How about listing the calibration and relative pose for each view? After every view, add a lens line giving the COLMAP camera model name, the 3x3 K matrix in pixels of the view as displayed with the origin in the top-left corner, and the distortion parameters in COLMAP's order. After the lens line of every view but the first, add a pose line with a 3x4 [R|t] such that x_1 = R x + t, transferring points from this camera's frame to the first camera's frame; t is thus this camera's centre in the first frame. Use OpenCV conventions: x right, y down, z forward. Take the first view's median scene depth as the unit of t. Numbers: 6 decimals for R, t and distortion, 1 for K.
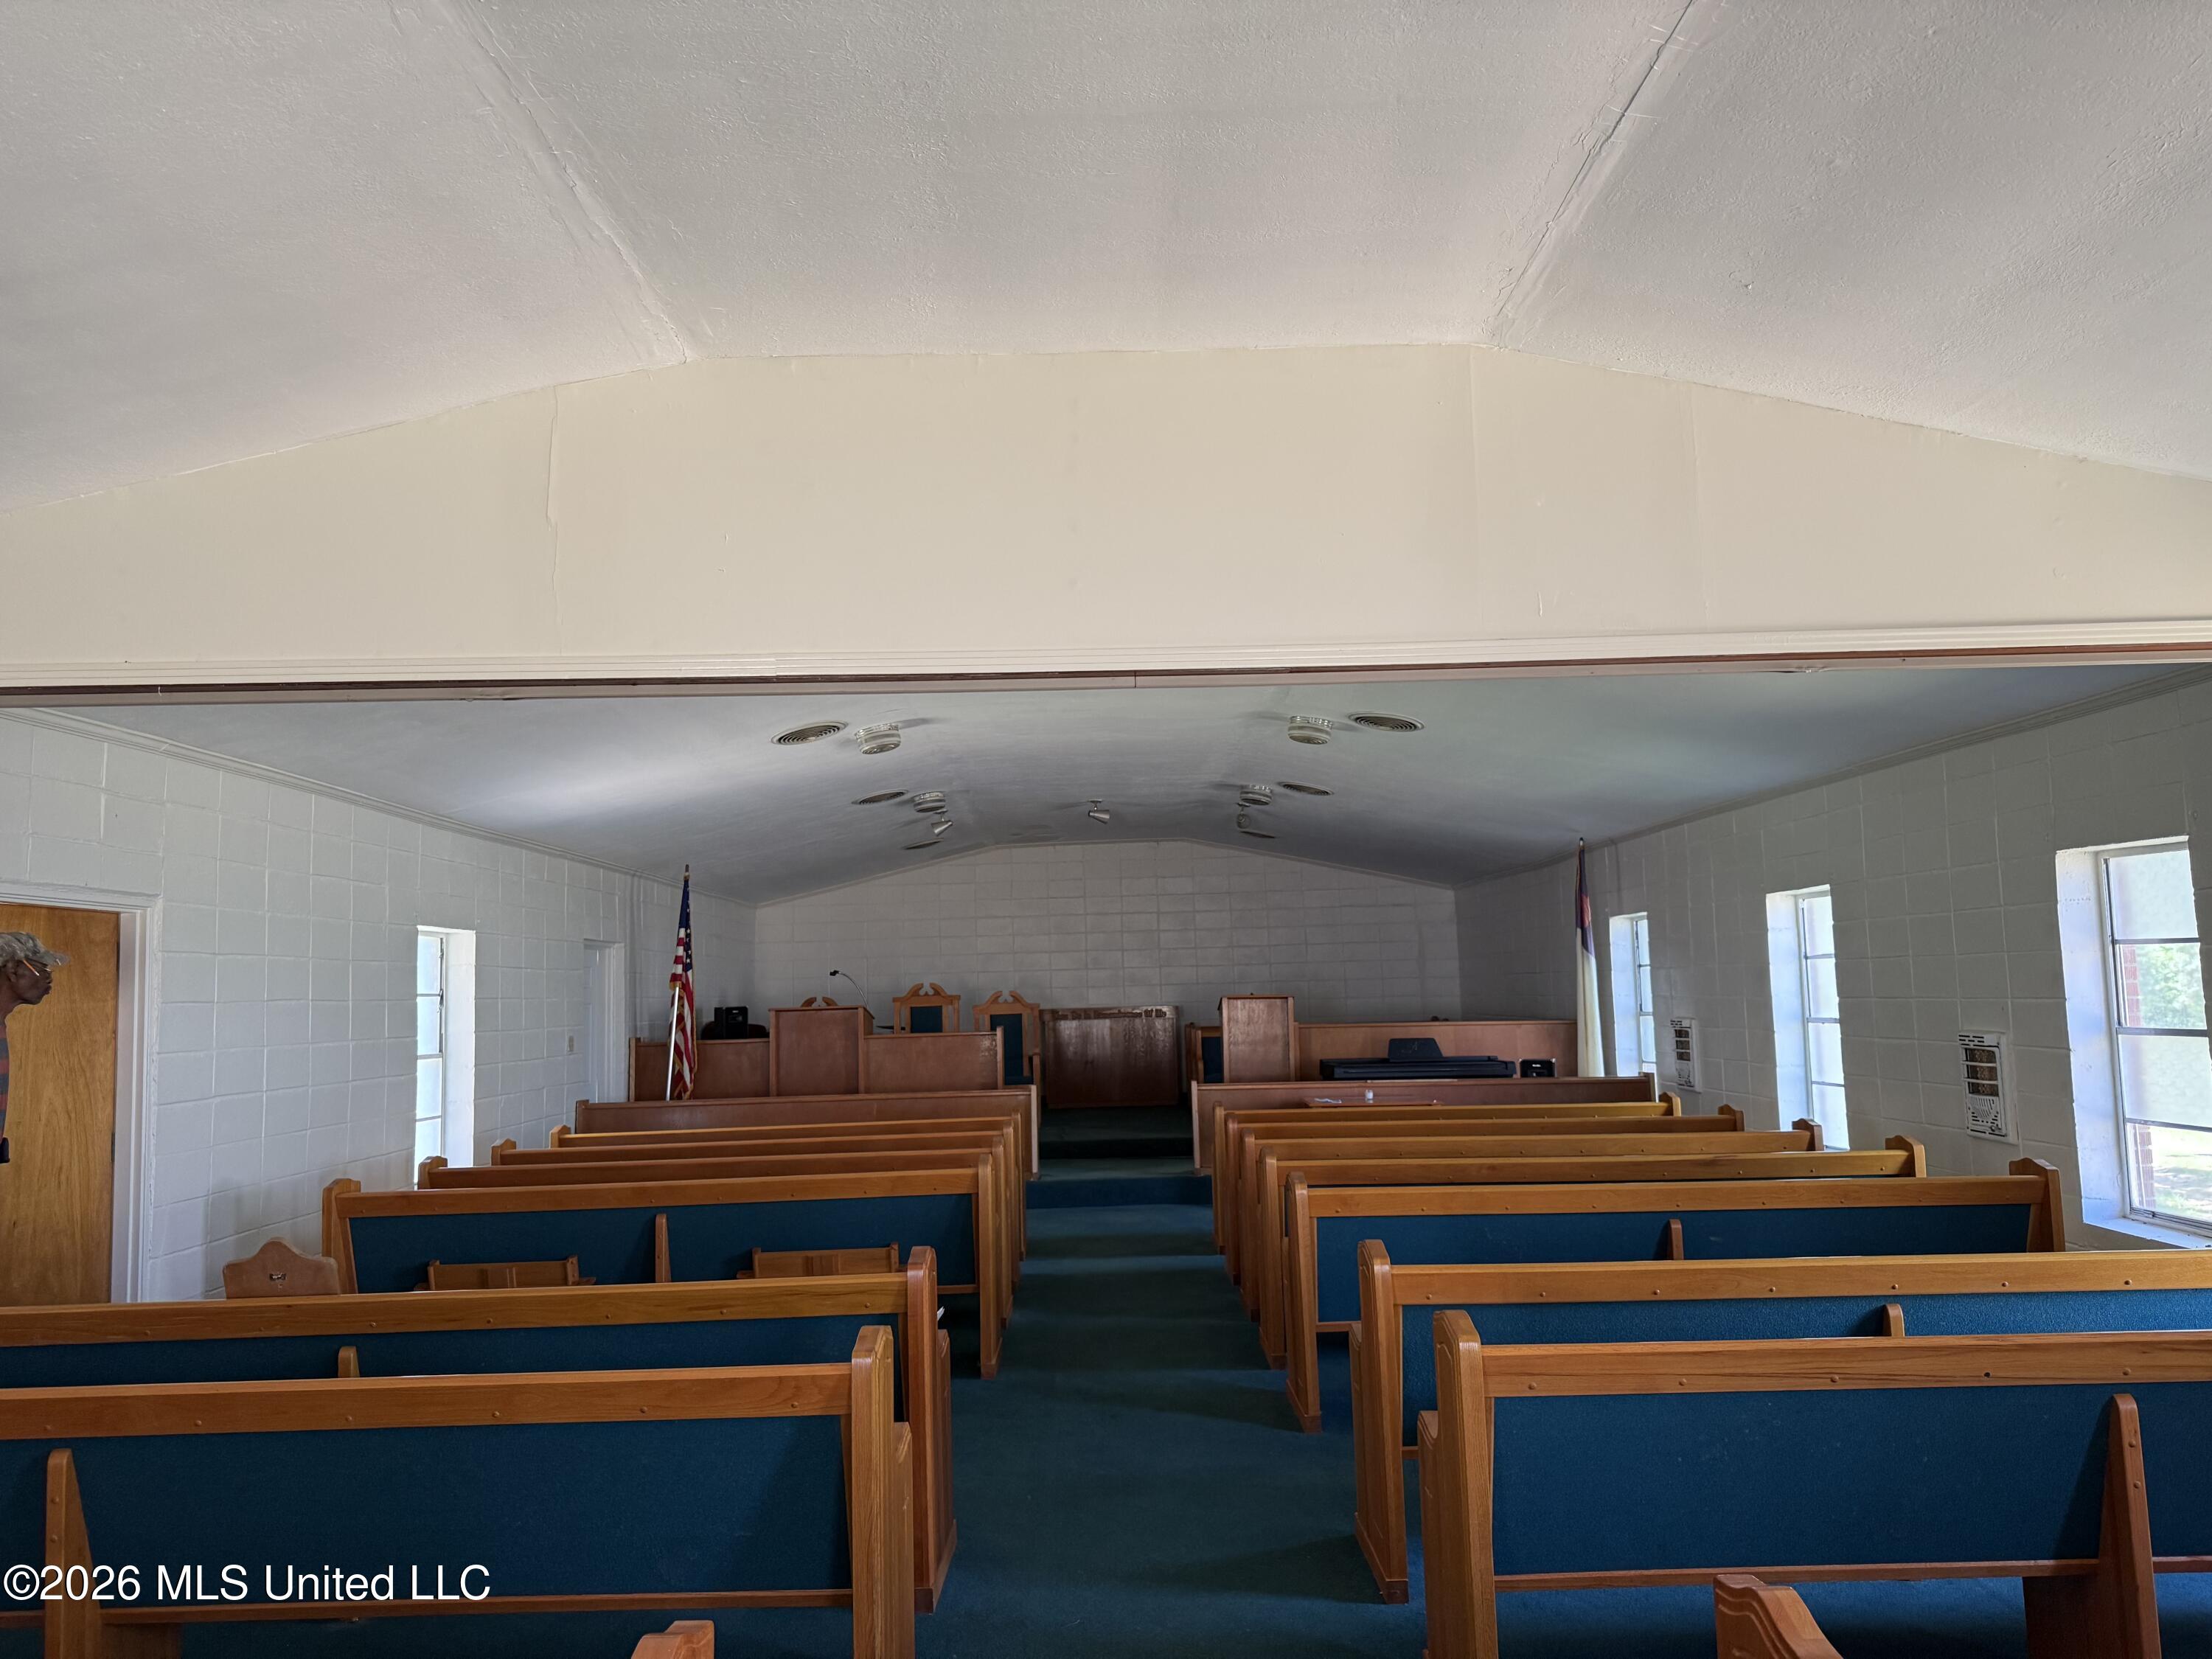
lens RADIAL K [[1556.1, 0, 1106.4], [0, 1556.1, 851.1], [0, 0, 1]] dist [0.155774, -0.171906]
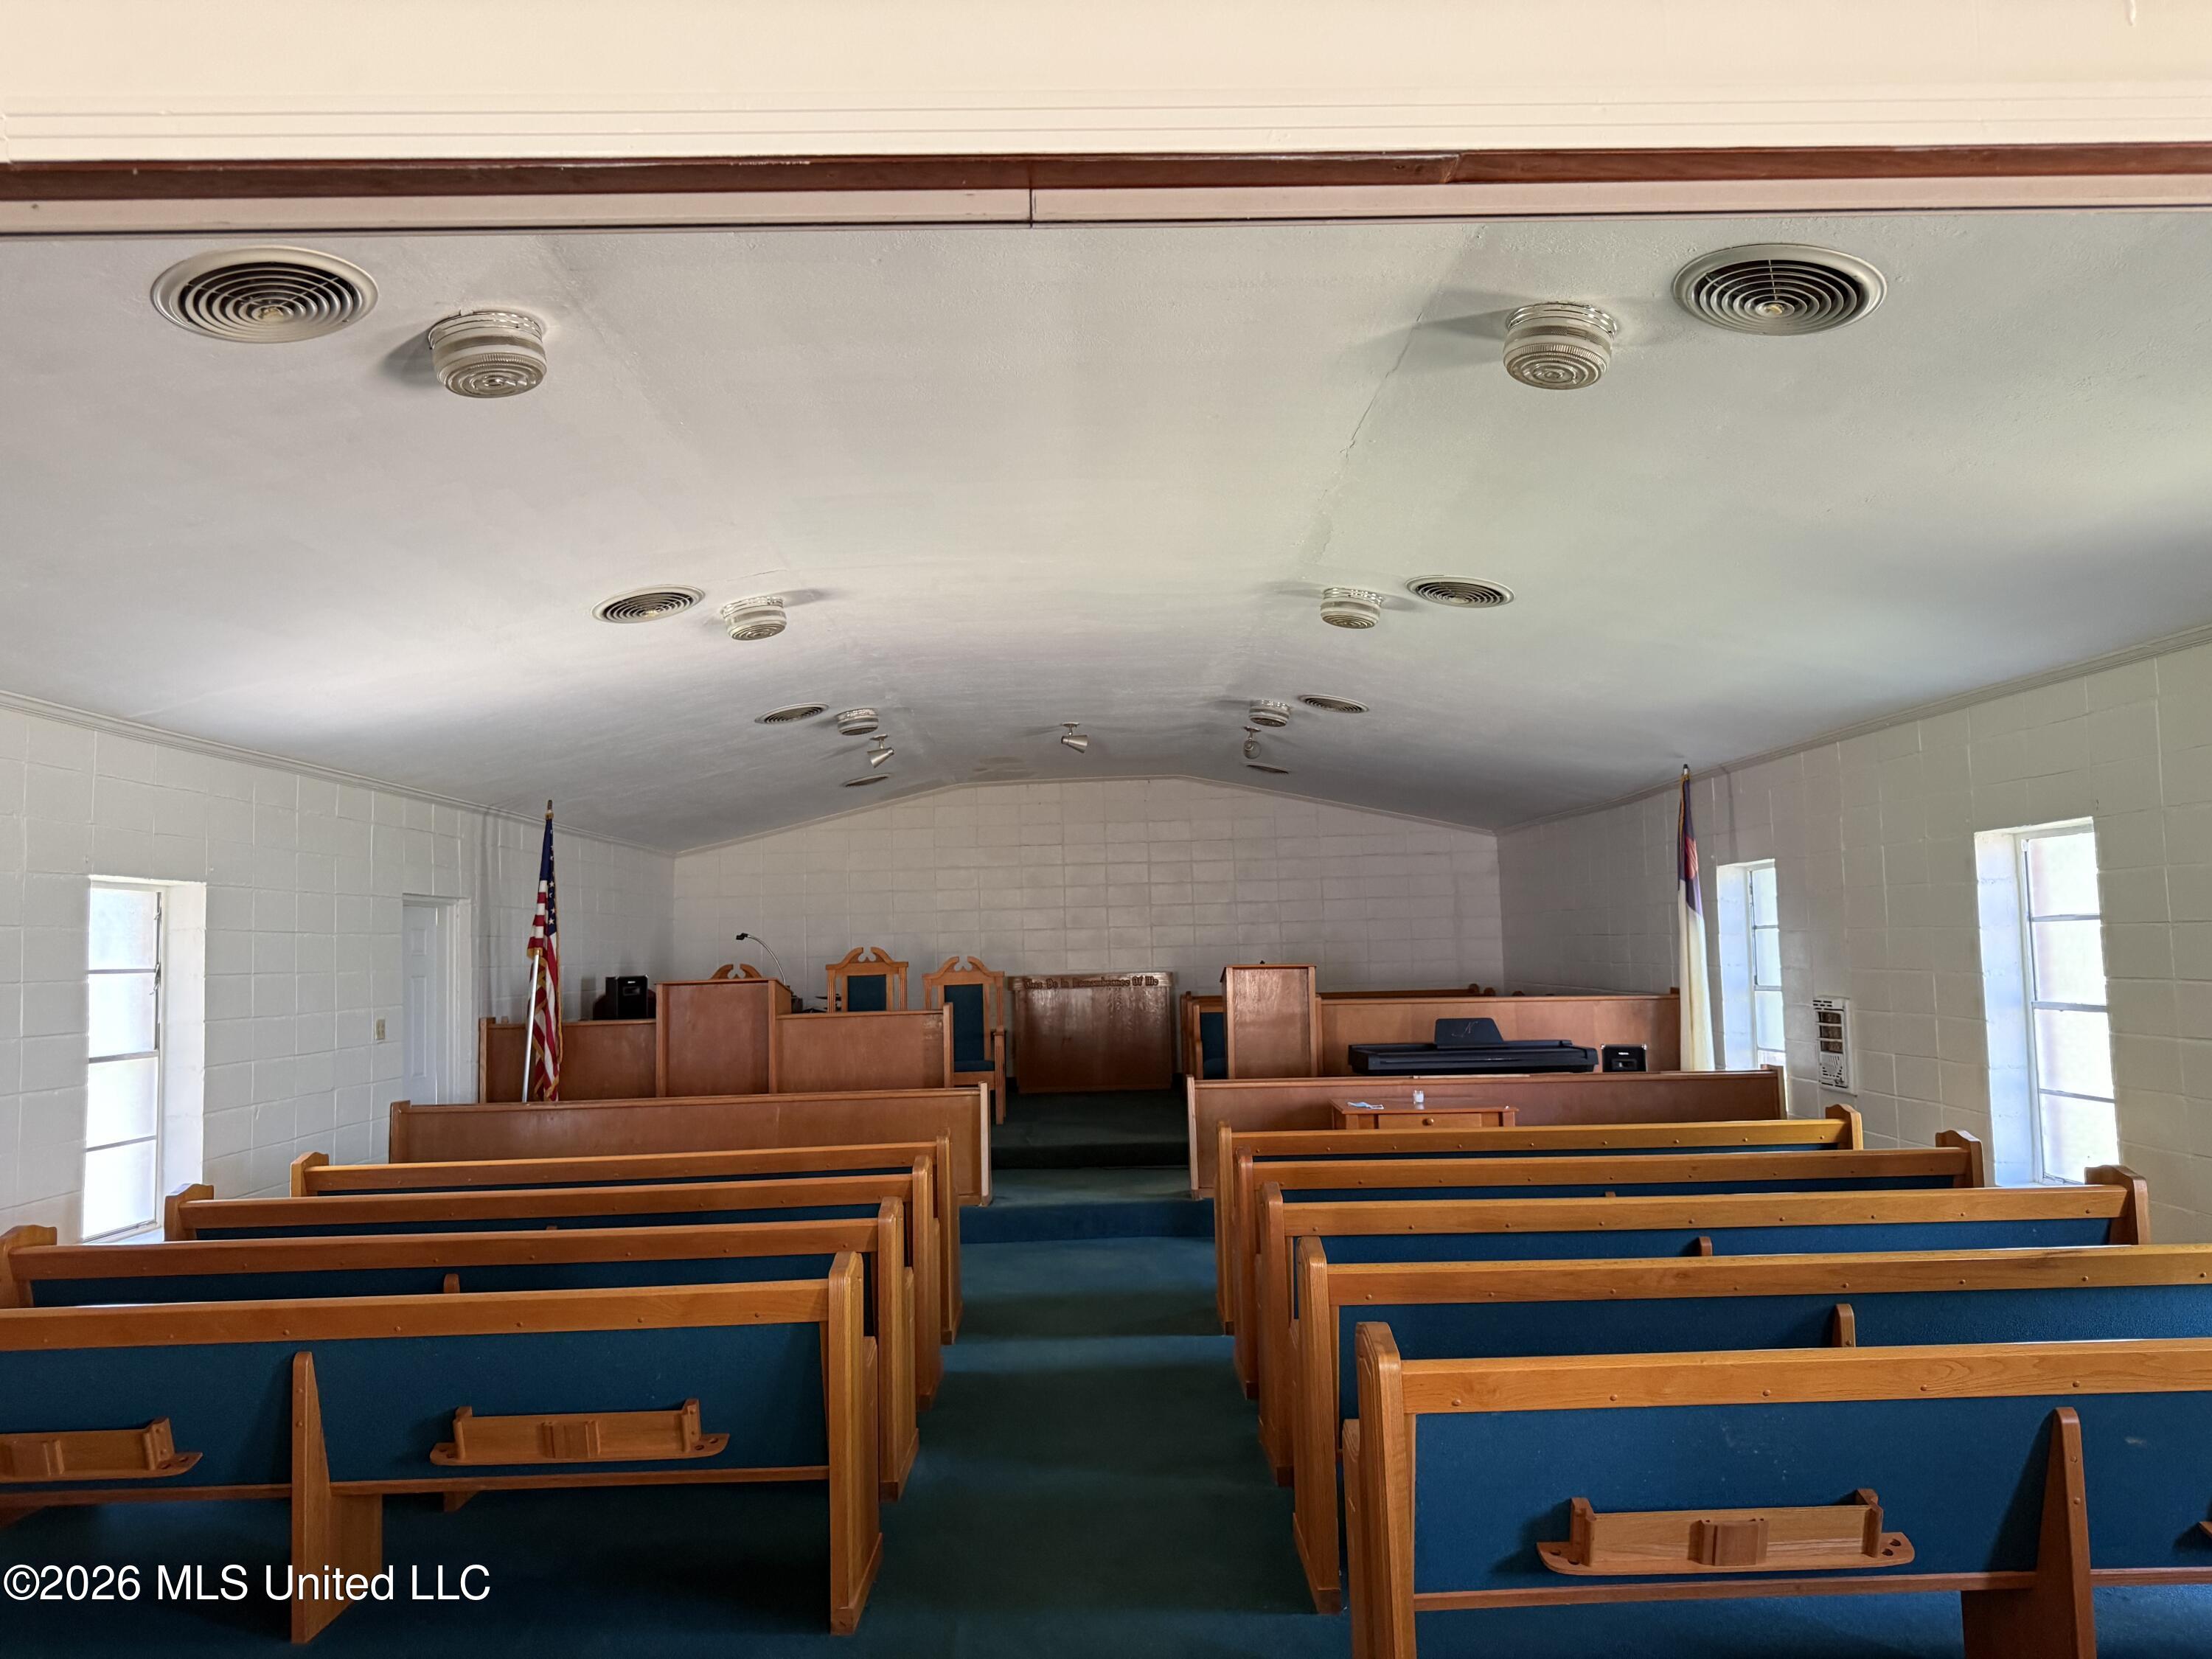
lens RADIAL K [[1557.4, 0, 1106.0], [0, 1557.4, 829.5], [0, 0, 1]] dist [0.059281, -0.075698]
pose [[0.999998, 0.000079, 0.001757, 0.011738], [-0.000107, 0.999871, 0.016062, 0.010820], [-0.001755, -0.016062, 0.999869, 0.211343]]
